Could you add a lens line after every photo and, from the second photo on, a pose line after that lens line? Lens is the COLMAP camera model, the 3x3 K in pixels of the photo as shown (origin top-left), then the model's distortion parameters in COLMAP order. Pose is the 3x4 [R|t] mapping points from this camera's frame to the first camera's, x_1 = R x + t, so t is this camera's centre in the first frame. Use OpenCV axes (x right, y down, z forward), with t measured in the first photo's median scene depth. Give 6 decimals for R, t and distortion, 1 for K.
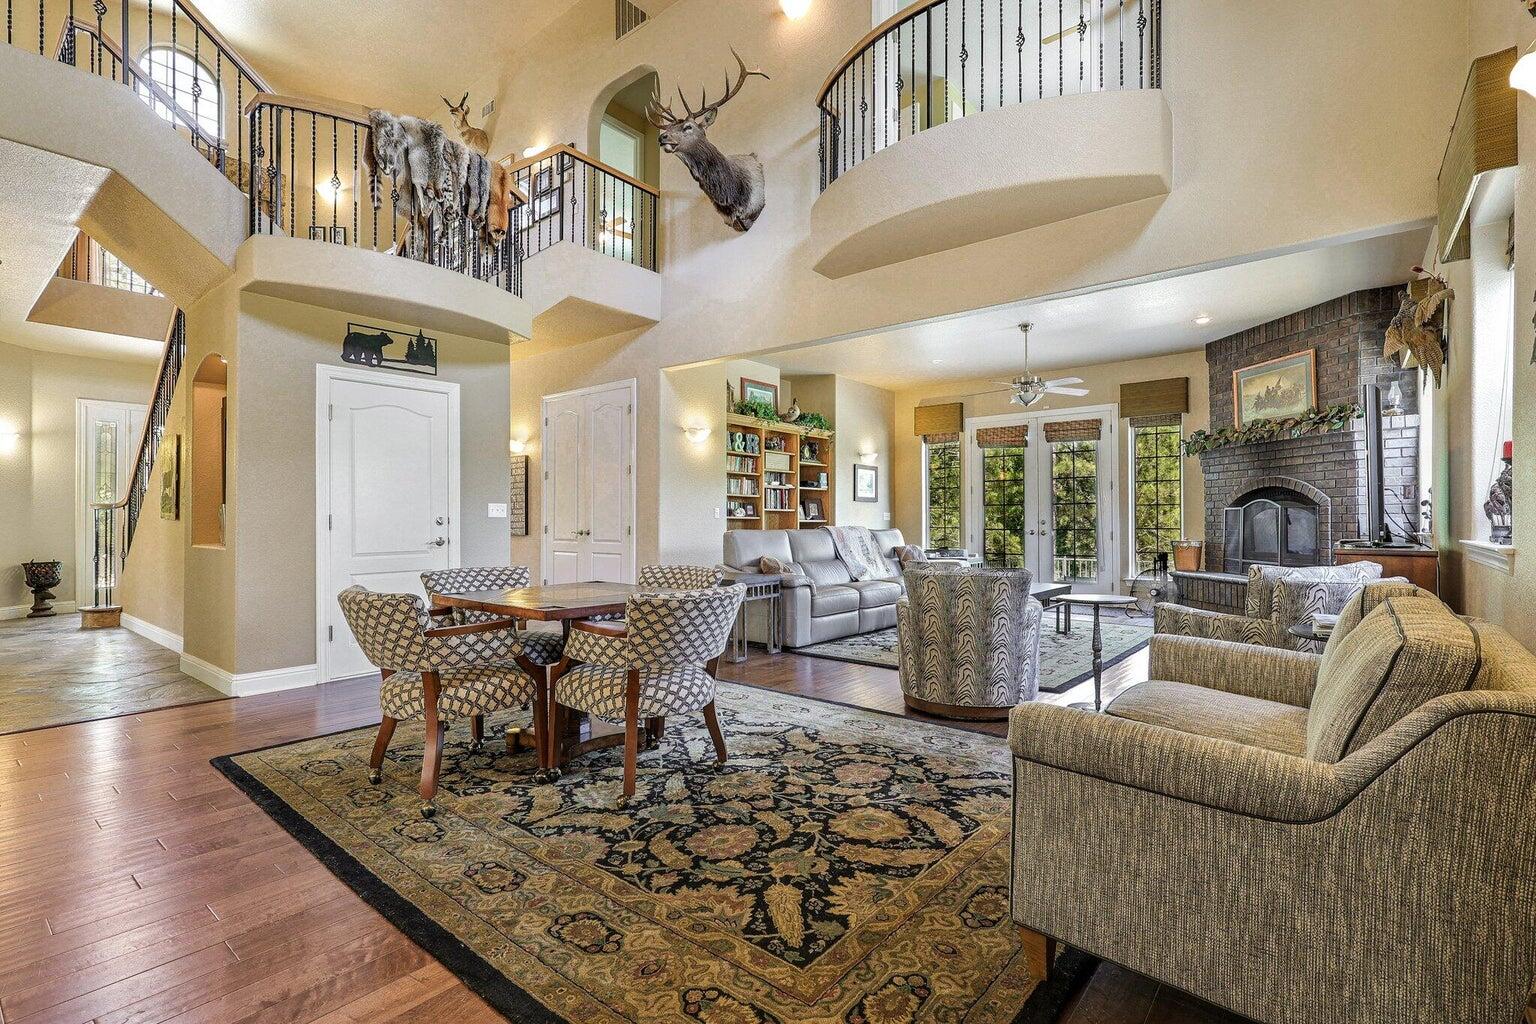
lens RADIAL K [[715.5, 0, 768.0], [0, 715.5, 512.0], [0, 0, 1]] dist [-0.001417, -0.000260]
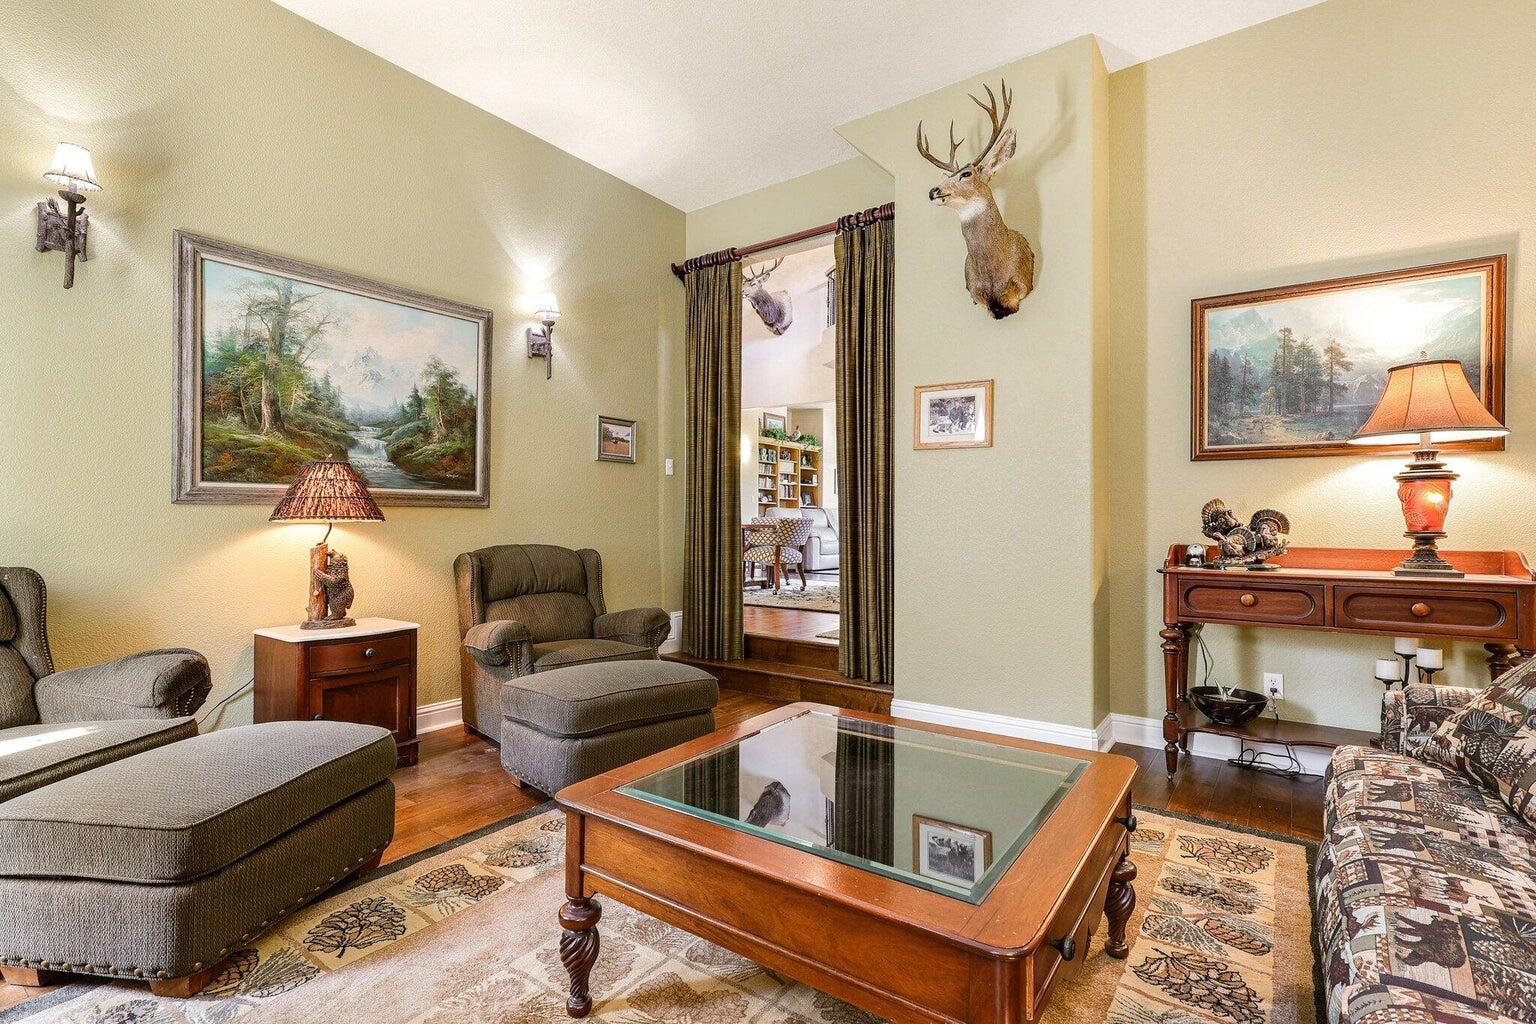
lens RADIAL K [[715.5, 0, 768.0], [0, 715.5, 512.0], [0, 0, 1]] dist [-0.001417, -0.000260]
pose [[0.998213, 0.002992, 0.059678, -0.119421], [-0.002910, 0.999995, -0.001462, 0.028482], [-0.059682, 0.001286, 0.998217, -0.533804]]
